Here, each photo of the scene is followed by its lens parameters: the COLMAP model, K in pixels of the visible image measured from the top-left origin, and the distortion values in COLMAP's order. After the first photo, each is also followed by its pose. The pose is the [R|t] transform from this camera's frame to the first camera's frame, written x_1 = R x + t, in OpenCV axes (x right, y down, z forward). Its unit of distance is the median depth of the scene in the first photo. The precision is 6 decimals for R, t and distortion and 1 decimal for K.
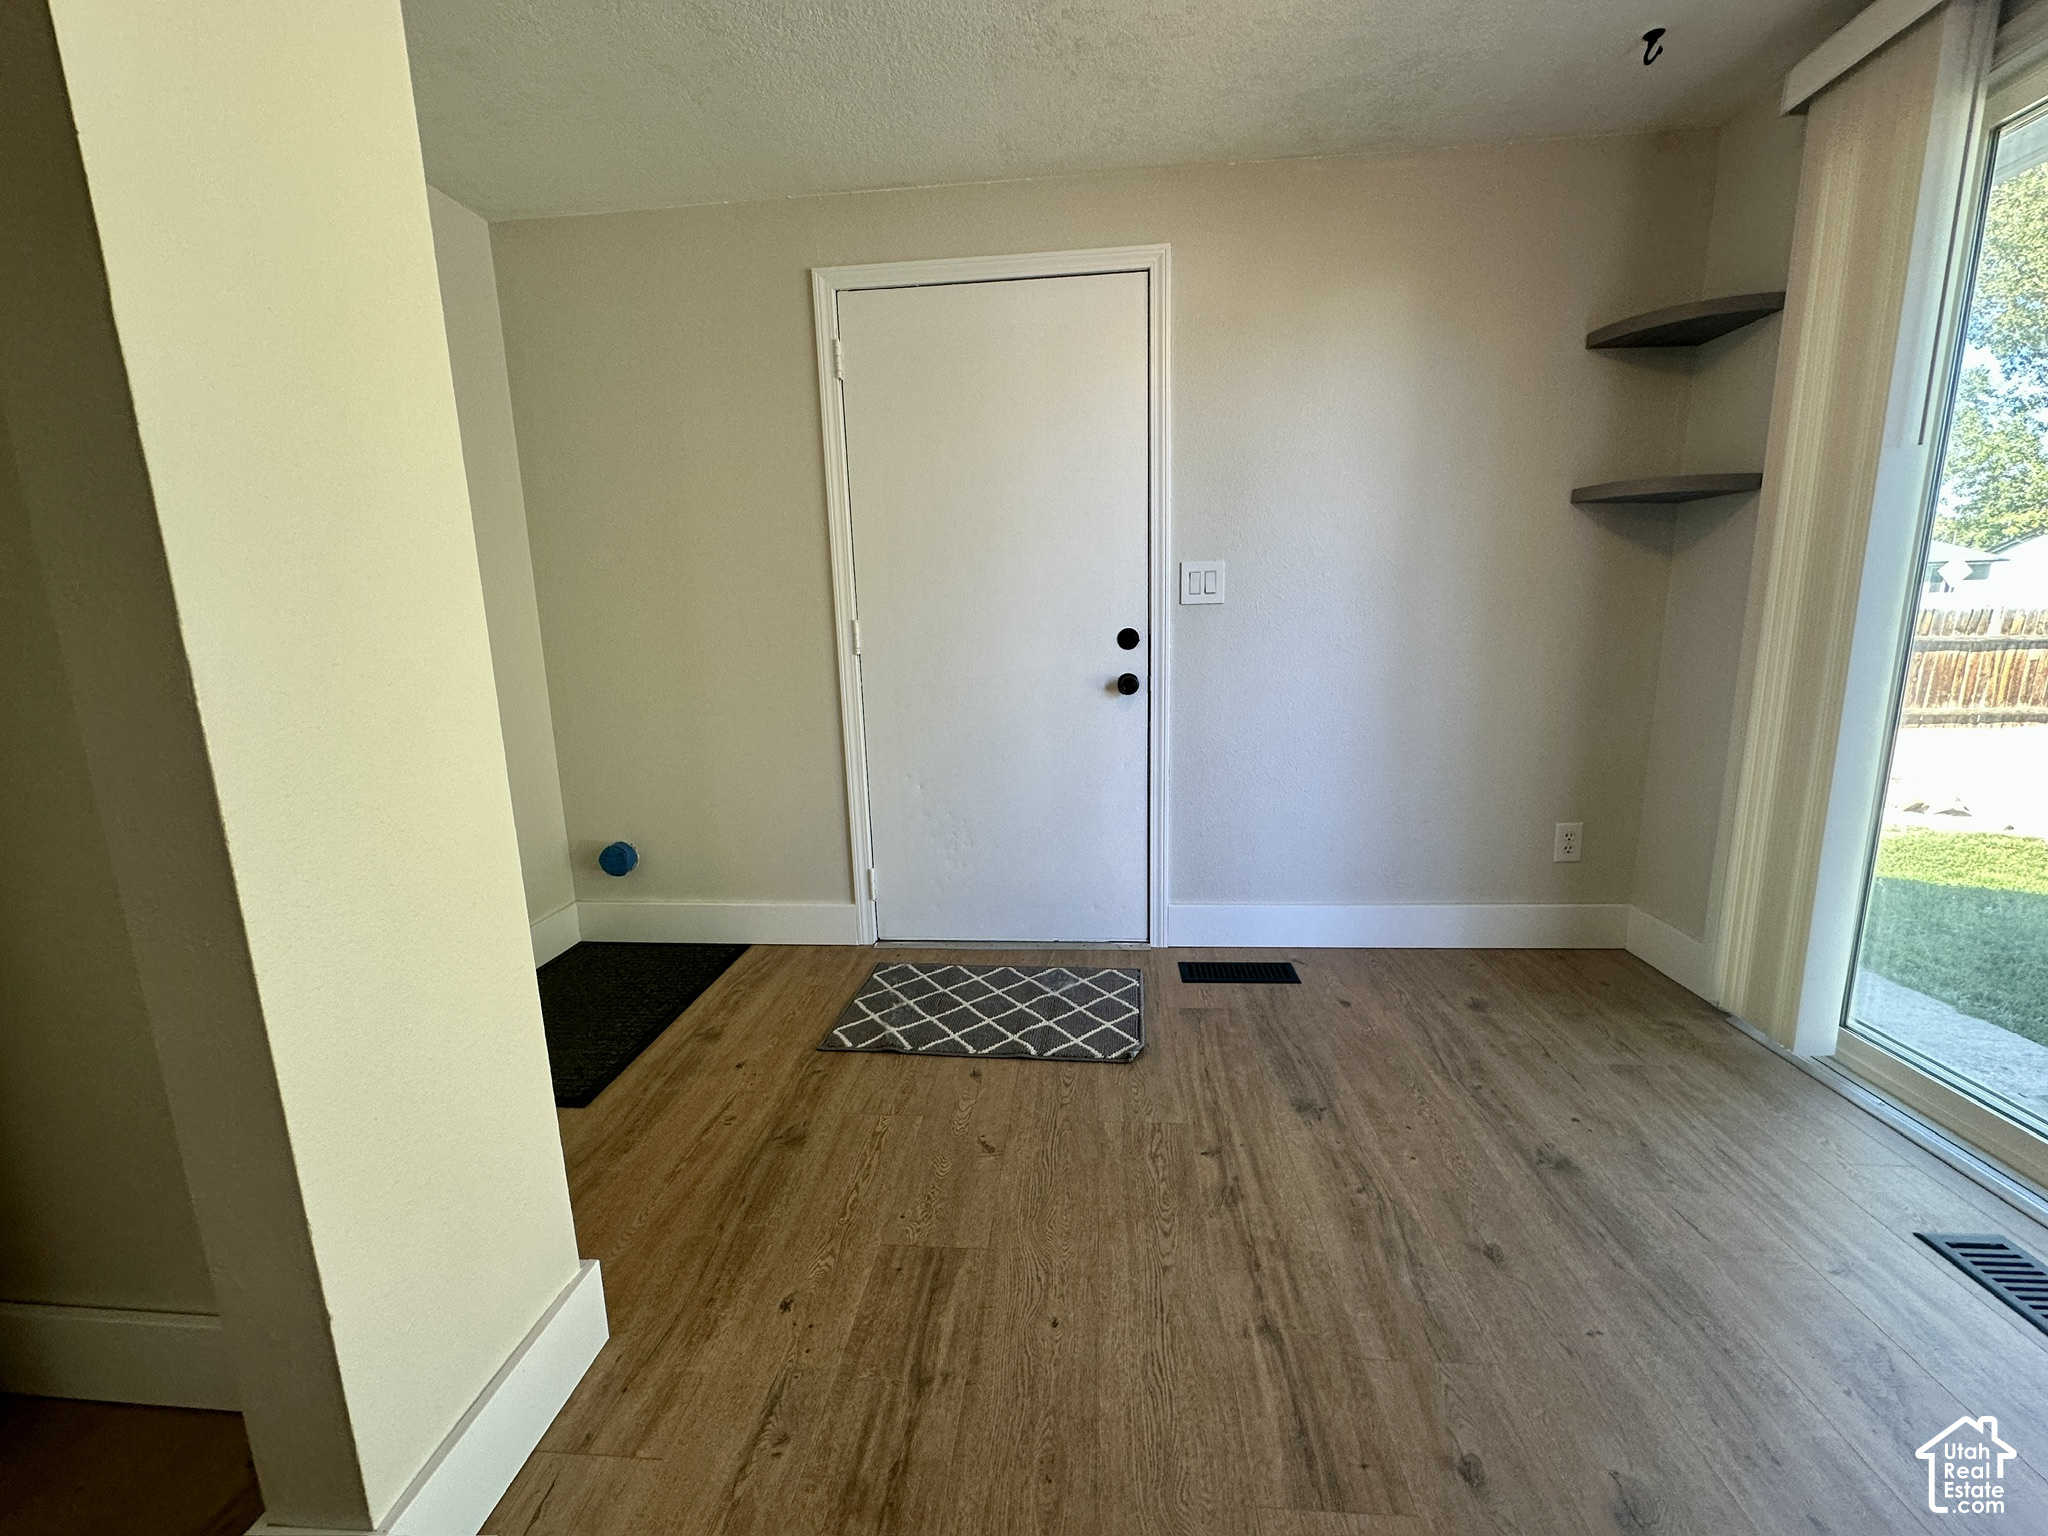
lens RADIAL K [[821.8, 0, 1022.1], [0, 821.8, 779.4], [0, 0, 1]] dist [0.002187, 0.001033]
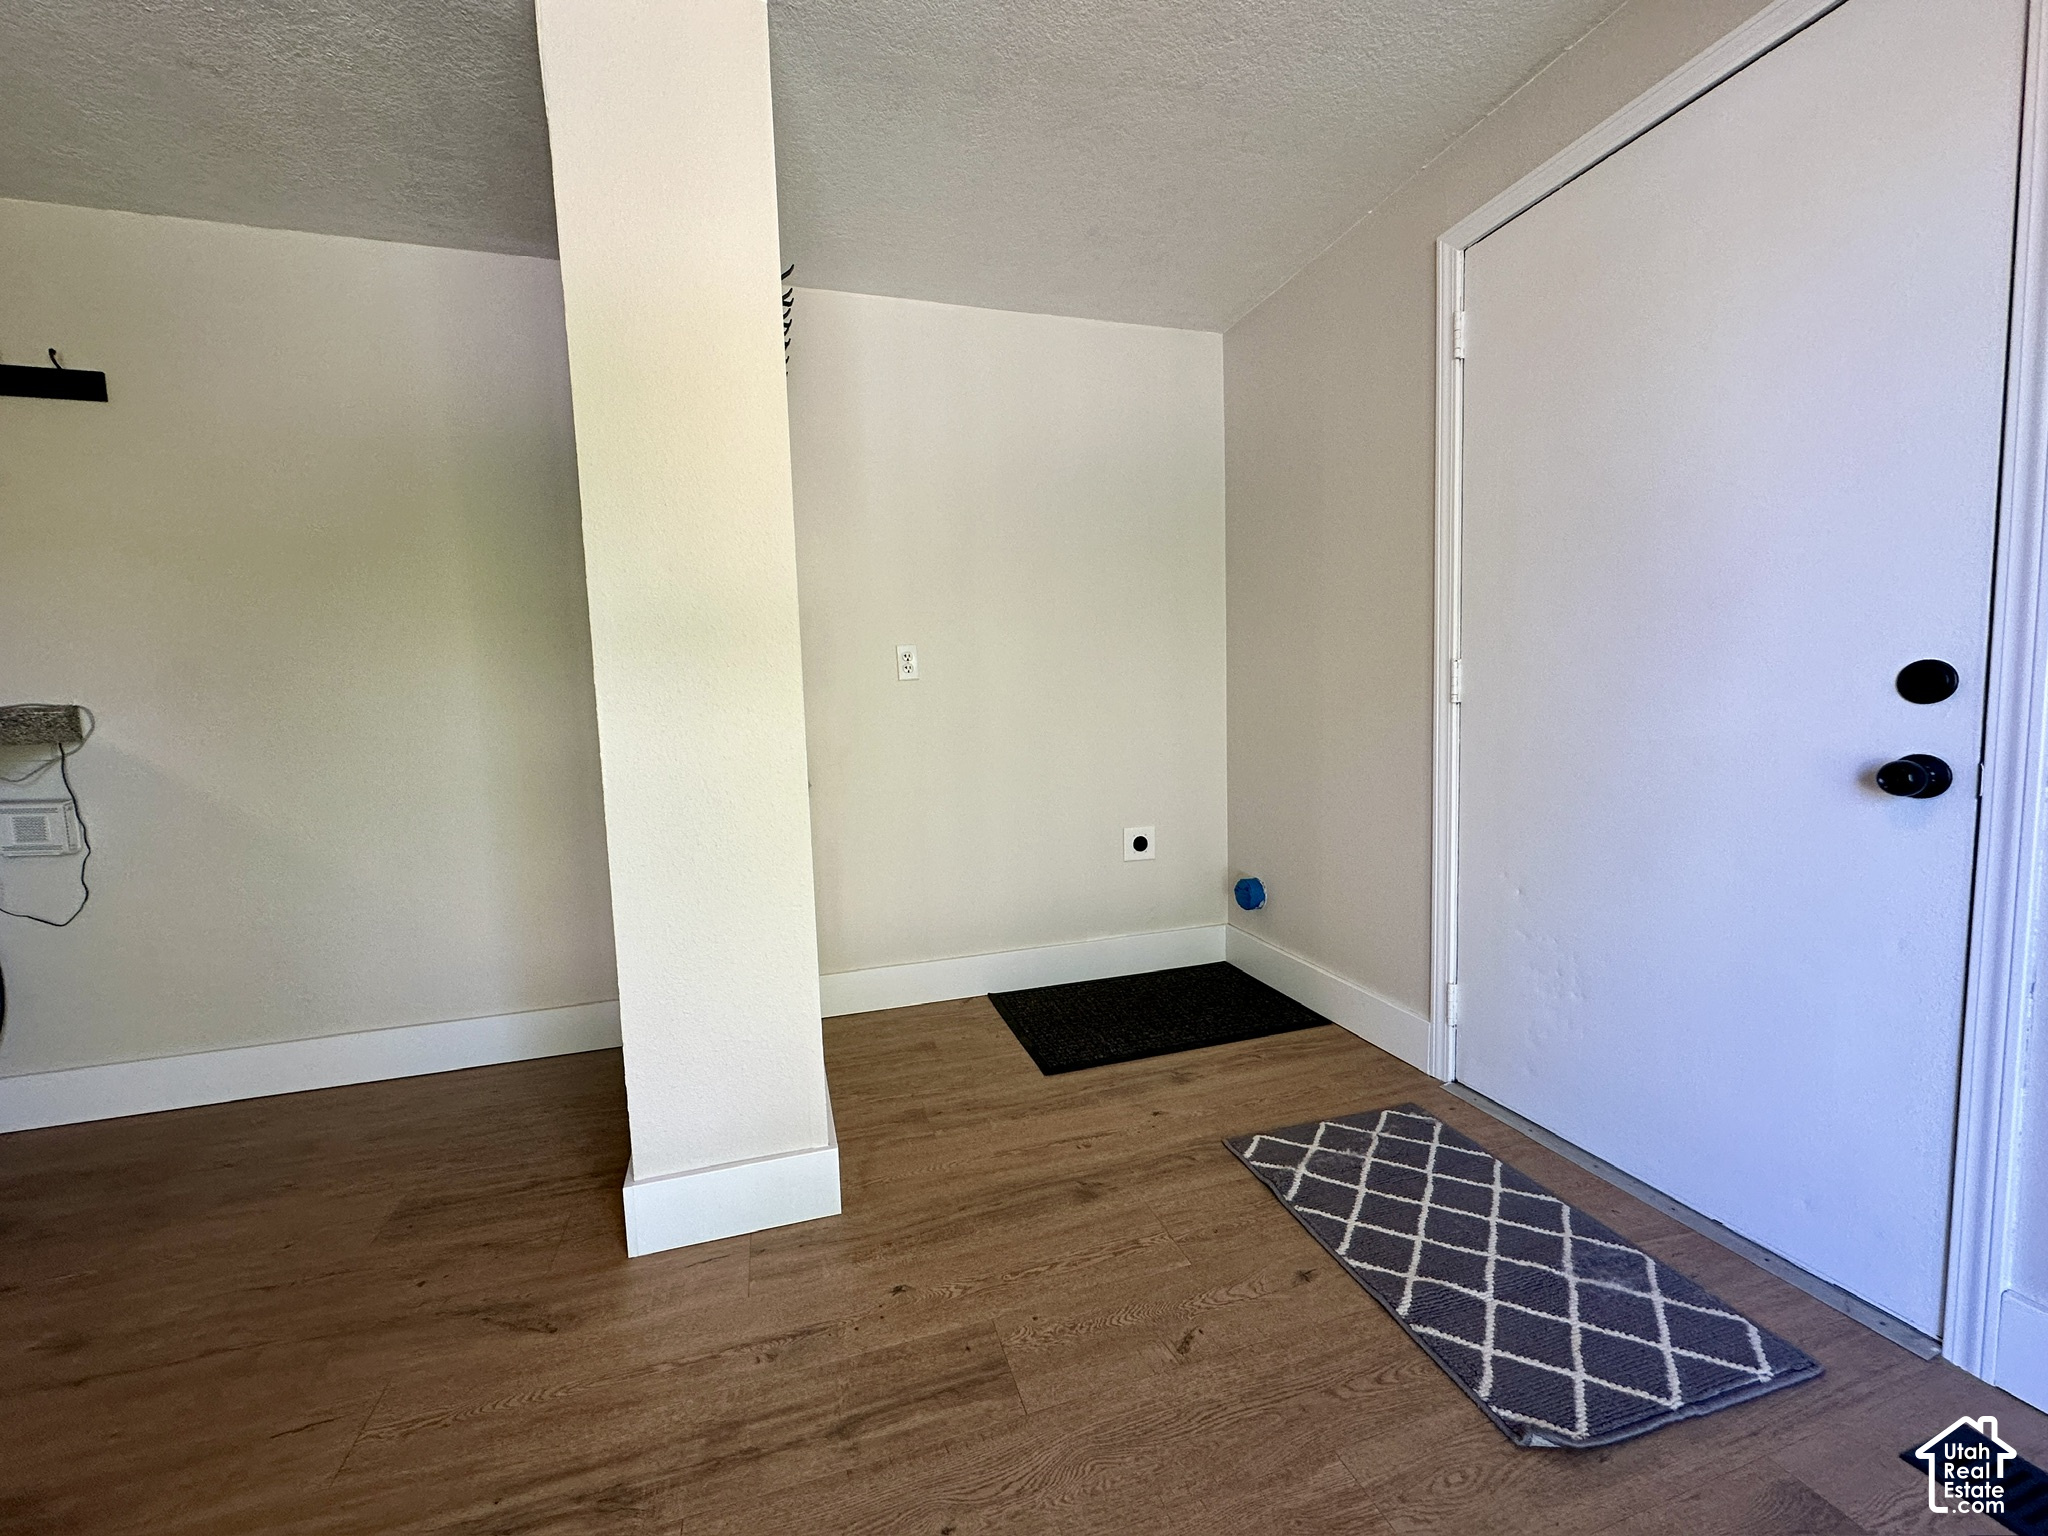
lens RADIAL K [[821.8, 0, 1024.9], [0, 821.8, 779.9], [0, 0, 1]] dist [0.002187, 0.001033]
pose [[0.376548, 0.105977, -0.920315, 0.464275], [-0.159085, 0.986075, 0.048460, -0.068013], [0.912636, 0.128161, 0.388164, 0.426593]]
